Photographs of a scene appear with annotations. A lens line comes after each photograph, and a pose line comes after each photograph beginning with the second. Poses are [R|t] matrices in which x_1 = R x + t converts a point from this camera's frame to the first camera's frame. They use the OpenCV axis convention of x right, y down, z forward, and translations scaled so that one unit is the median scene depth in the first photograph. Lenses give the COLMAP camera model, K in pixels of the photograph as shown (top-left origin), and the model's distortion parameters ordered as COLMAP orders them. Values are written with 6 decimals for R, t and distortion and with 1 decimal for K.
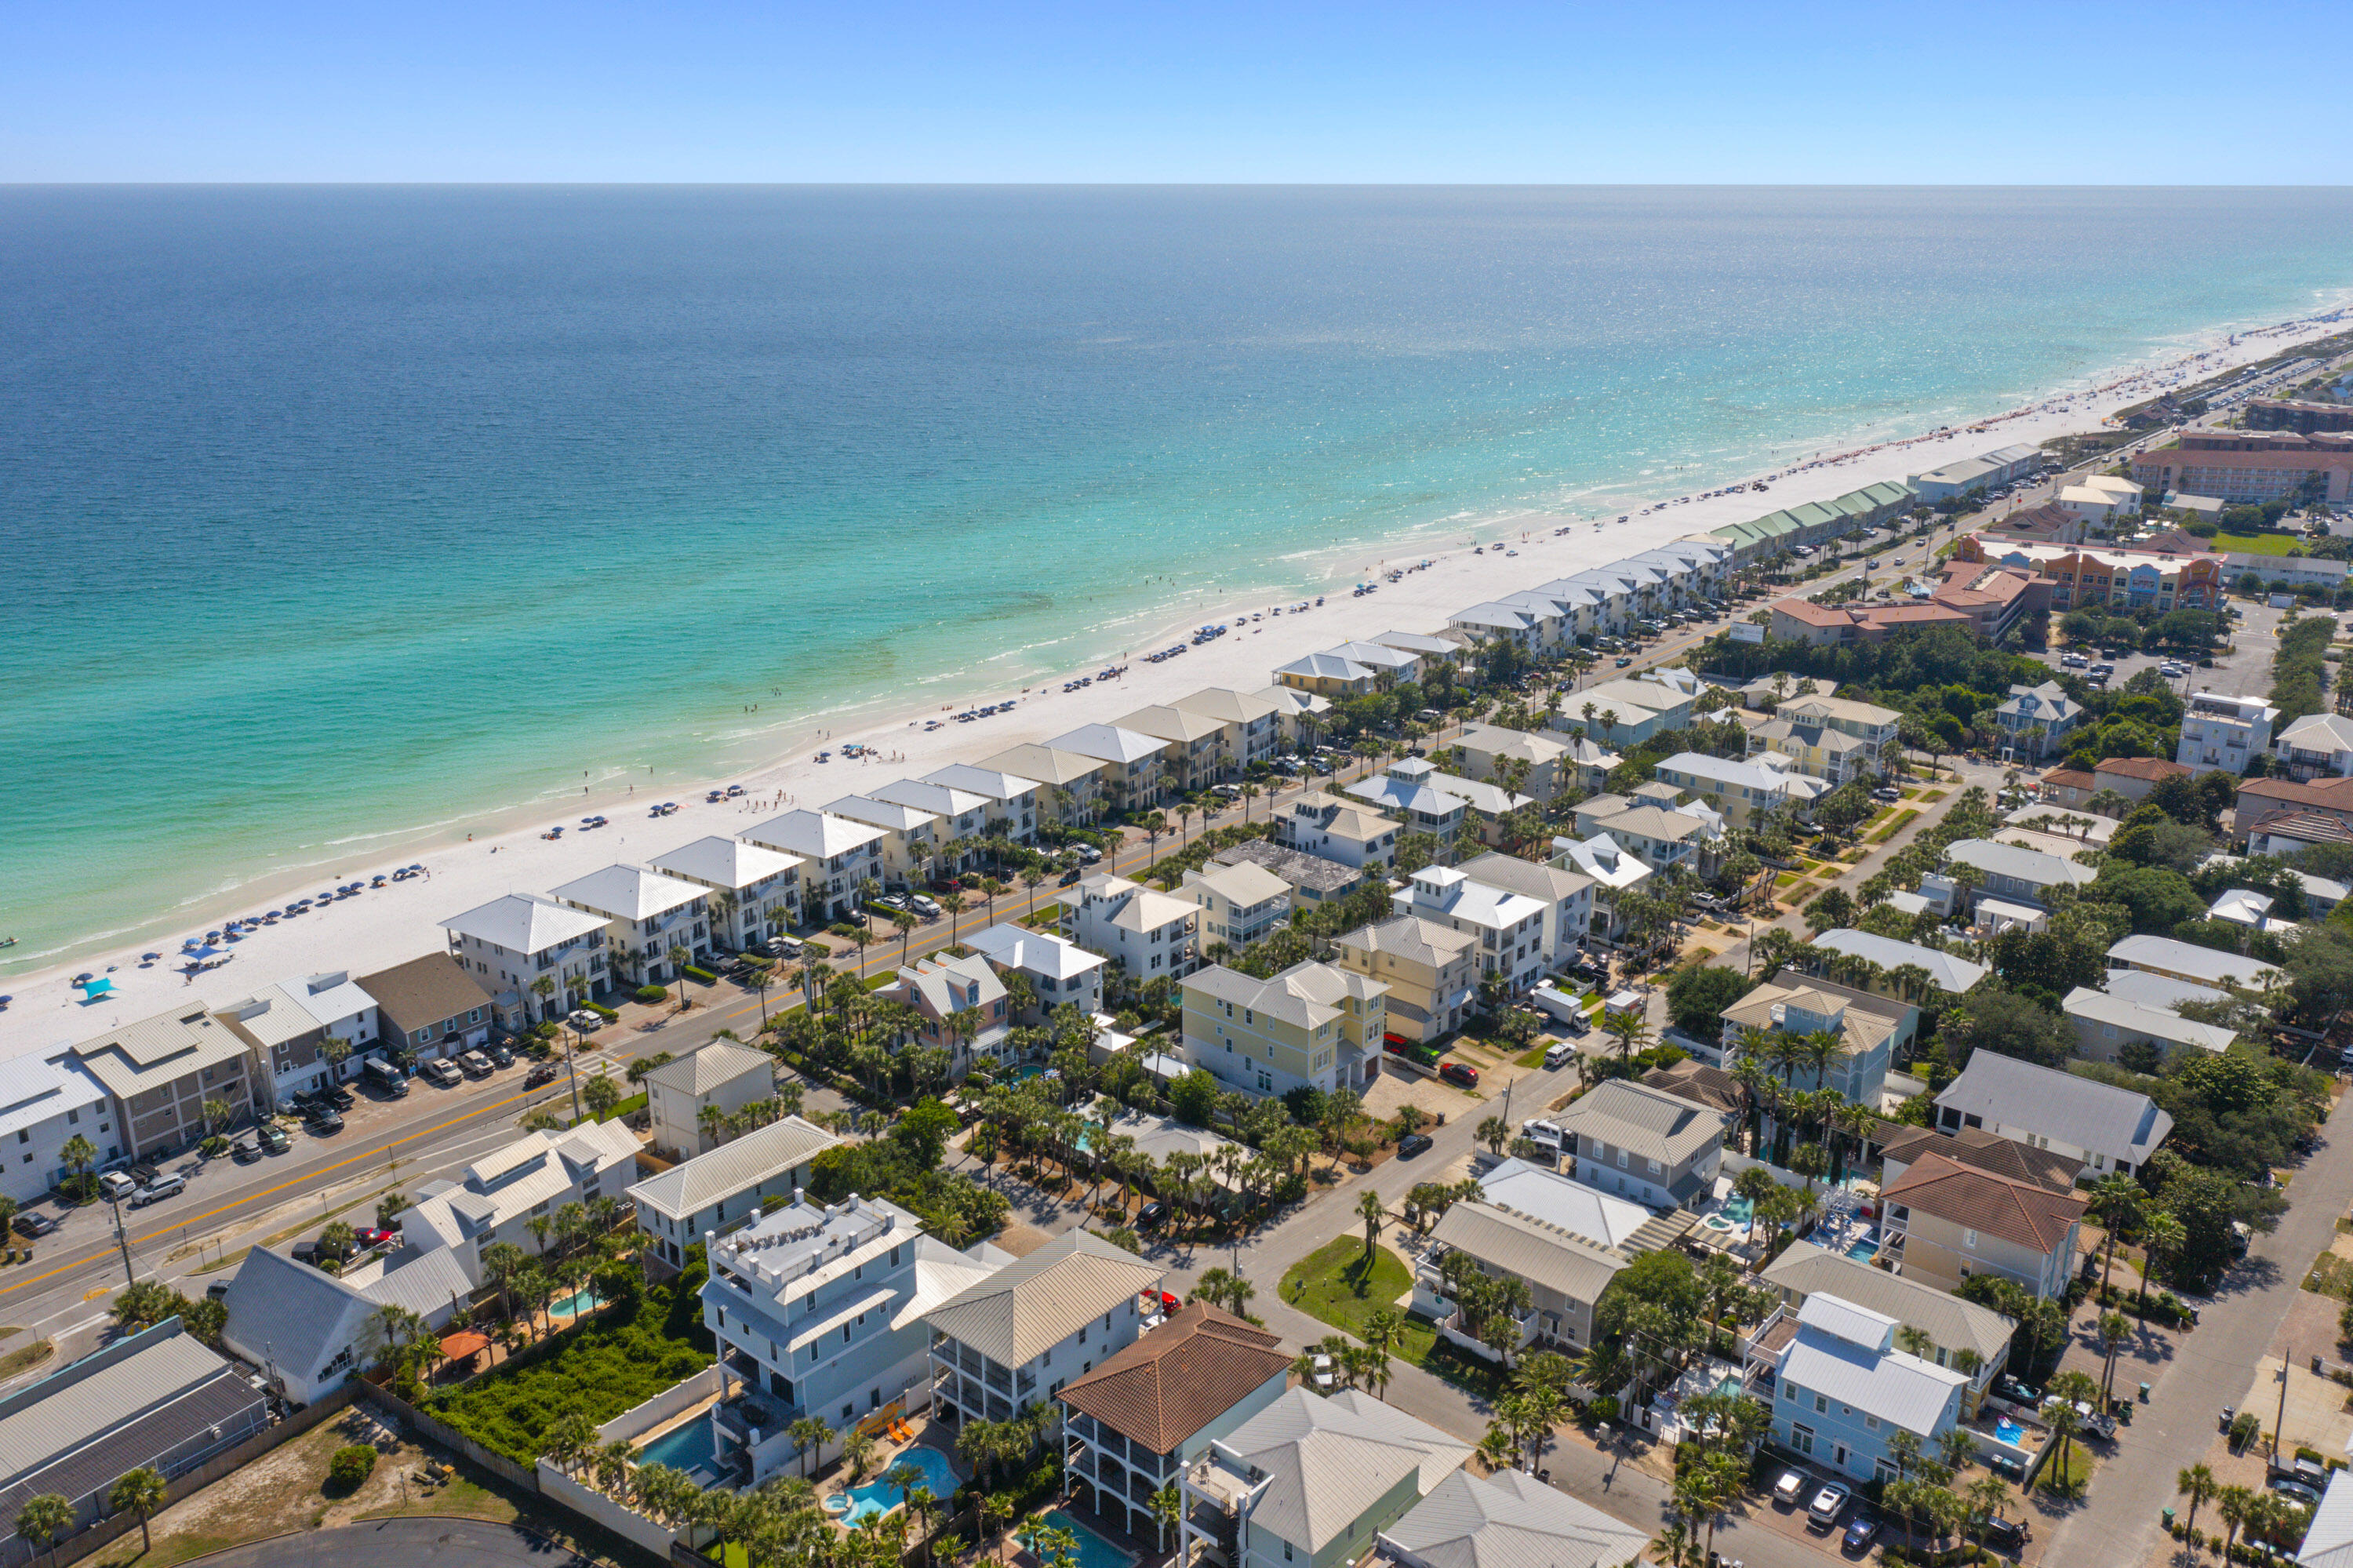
lens RADIAL K [[1869.3, 0, 1191.0], [0, 1869.3, 776.1], [0, 0, 1]] dist [-0.014503, -0.001234]
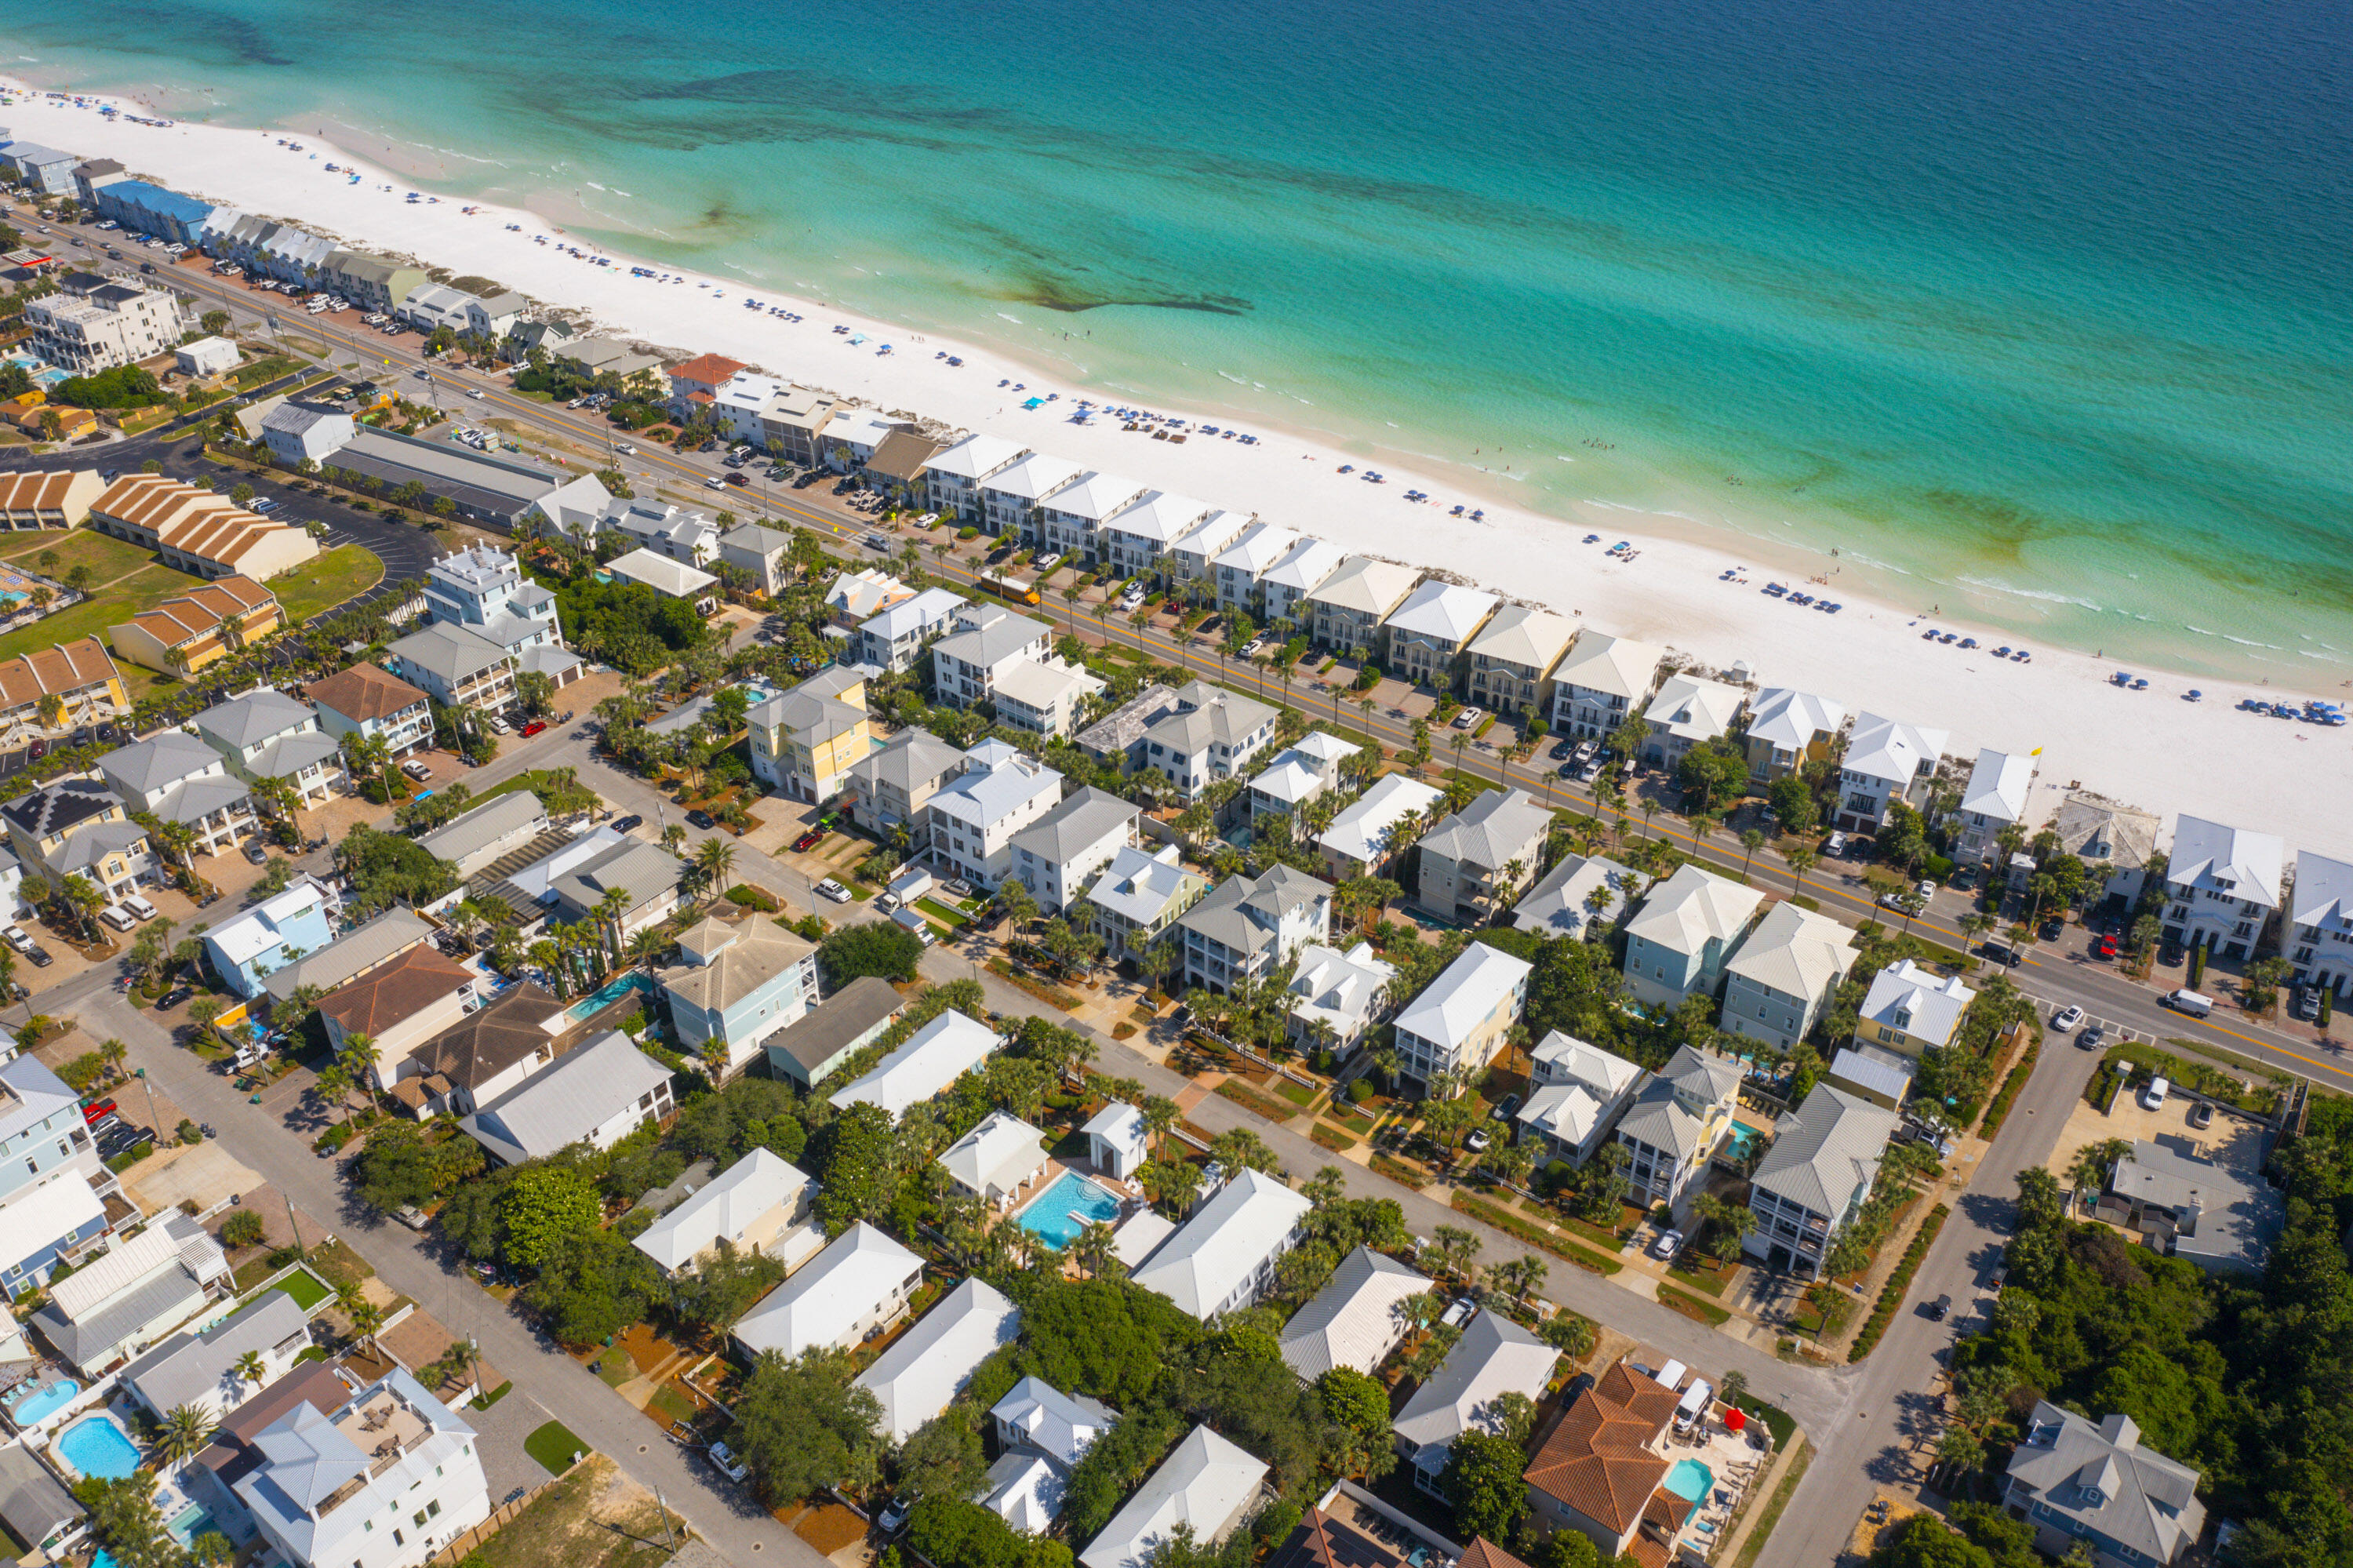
lens RADIAL K [[1835.4, 0, 1180.9], [0, 1835.4, 775.4], [0, 0, 1]] dist [-0.013534, -0.005302]
pose [[0.068754, 0.542667, -0.837129, 1.074491], [-0.301210, 0.811247, 0.501150, -0.521118], [0.951076, 0.217695, 0.219233, 0.889751]]
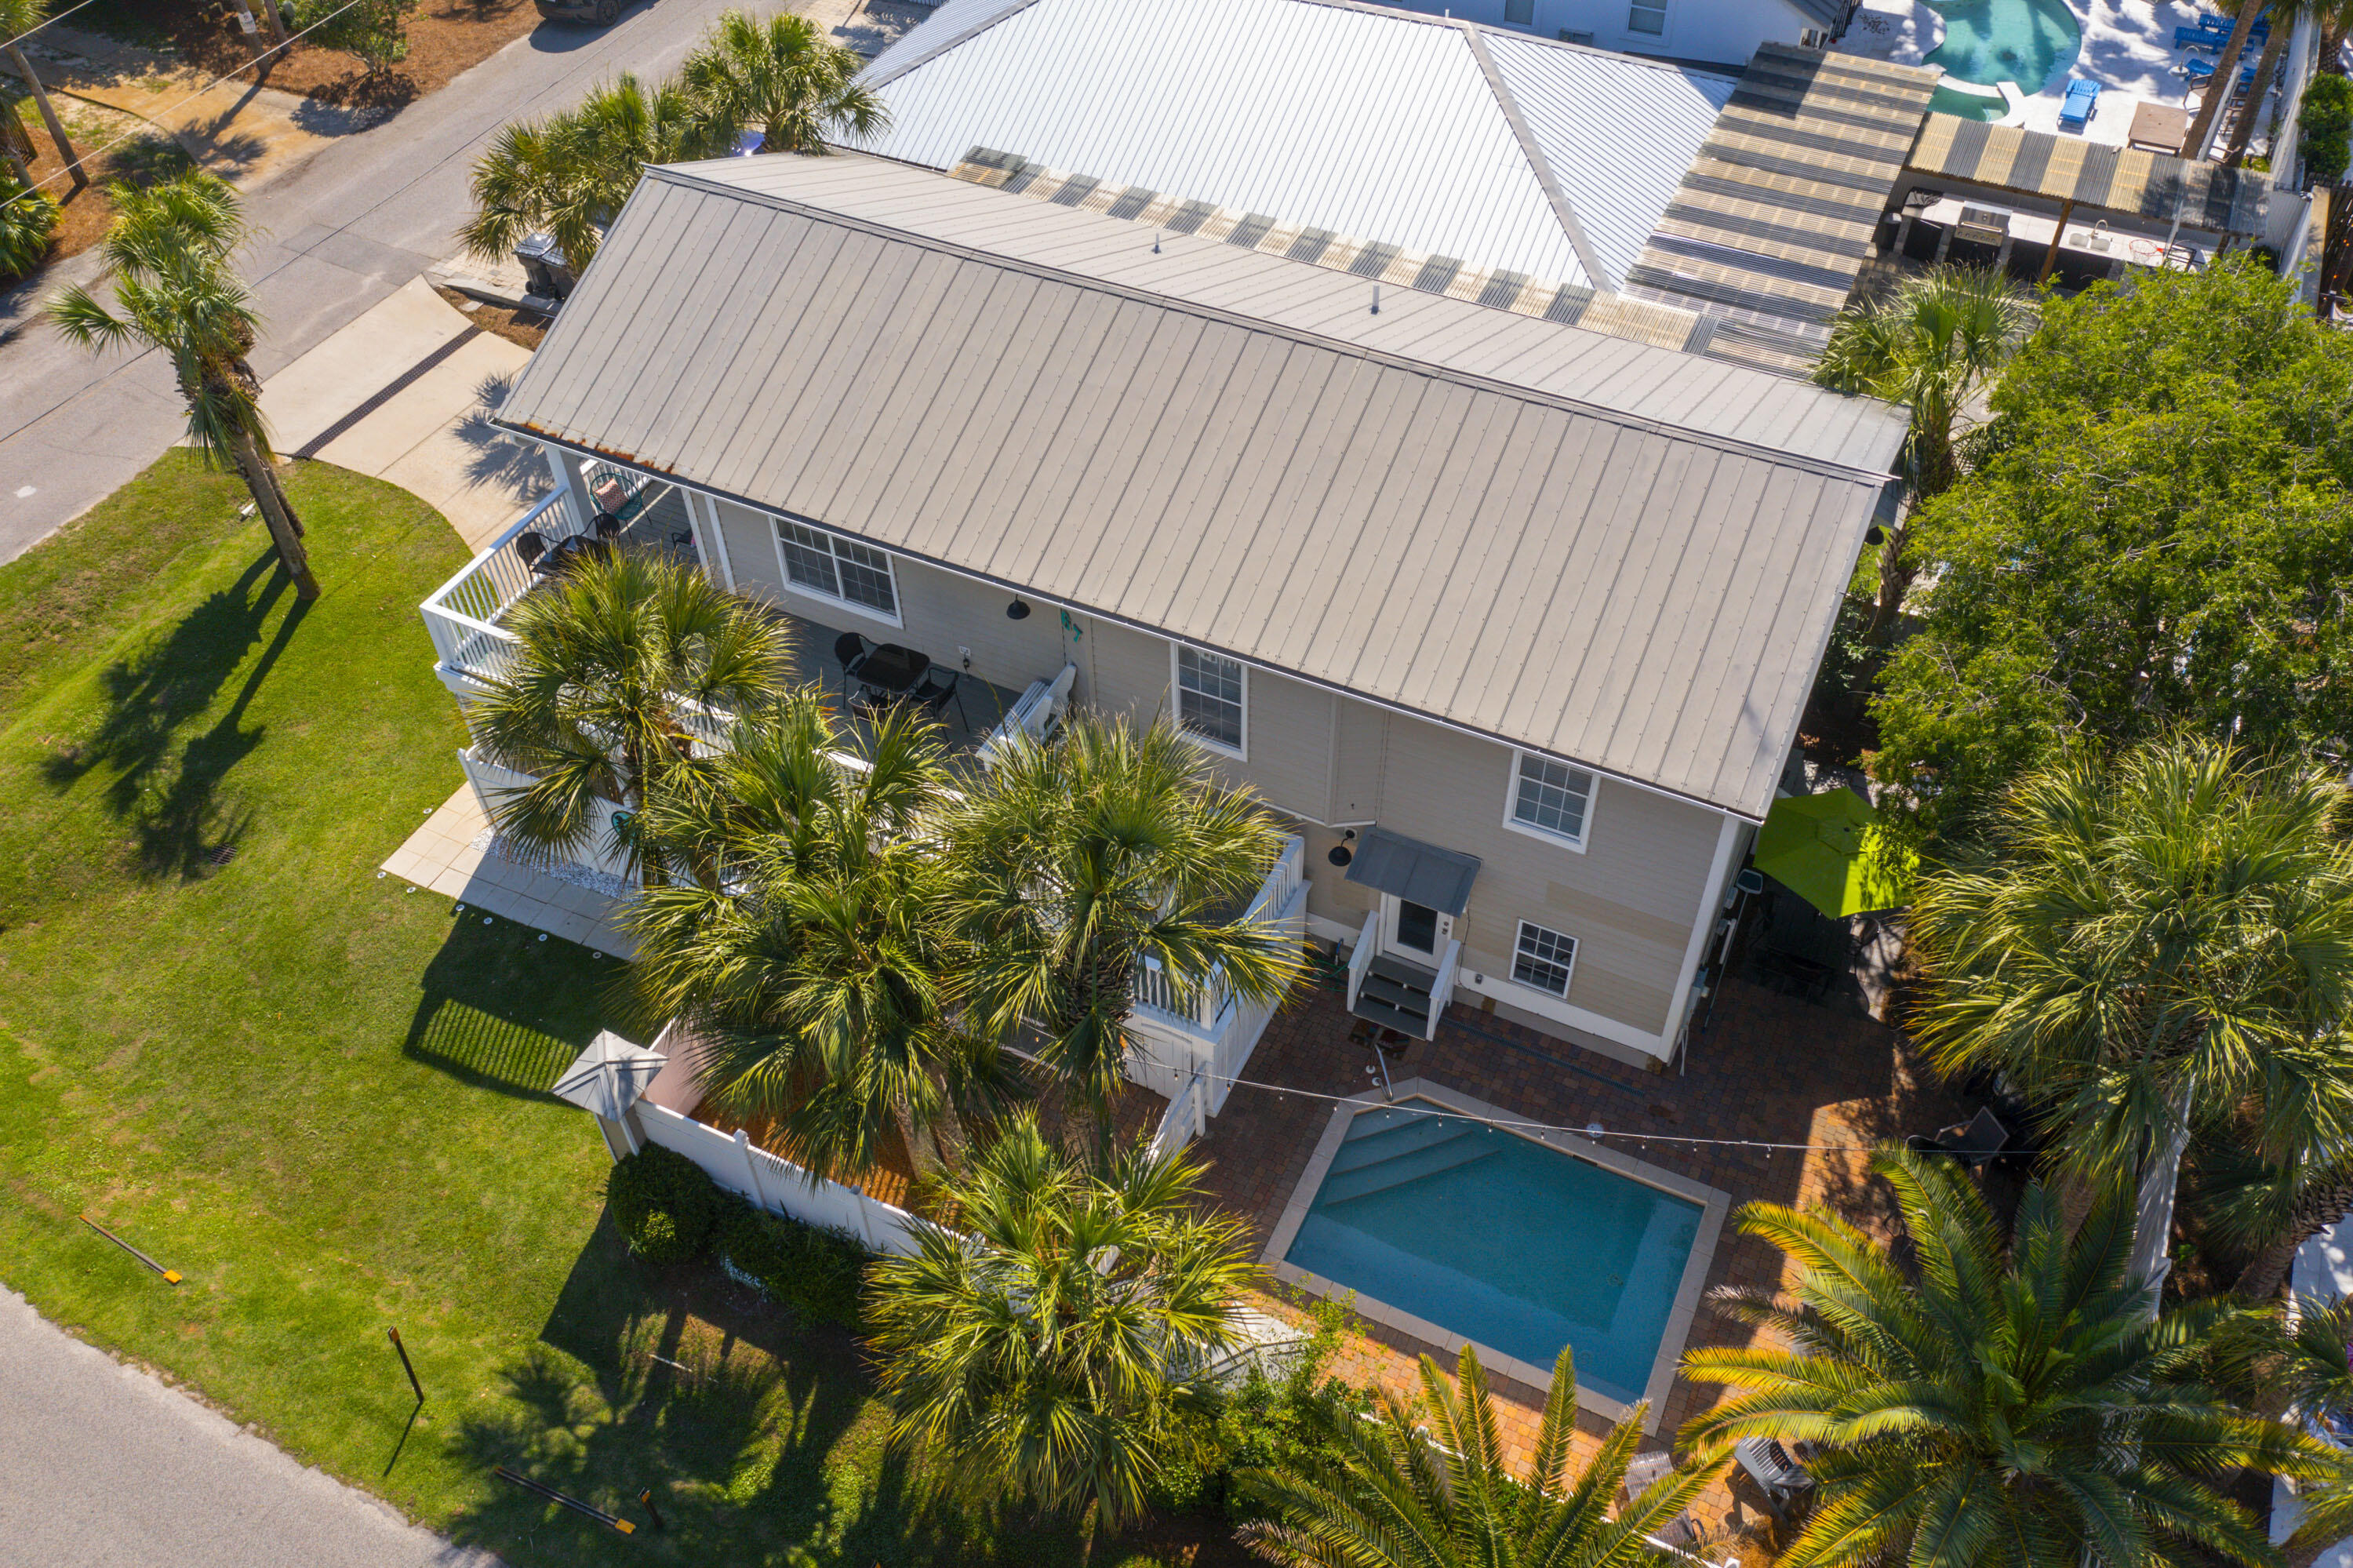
lens RADIAL K [[1851.5, 0, 1176.5], [0, 1851.5, 784.0], [0, 0, 1]] dist [-0.016667, -0.001766]
pose [[0.963497, -0.207976, 0.168580, 0.111127], [0.098873, 0.861602, 0.497862, 0.152300], [-0.248792, -0.463021, 0.850714, 0.636090]]
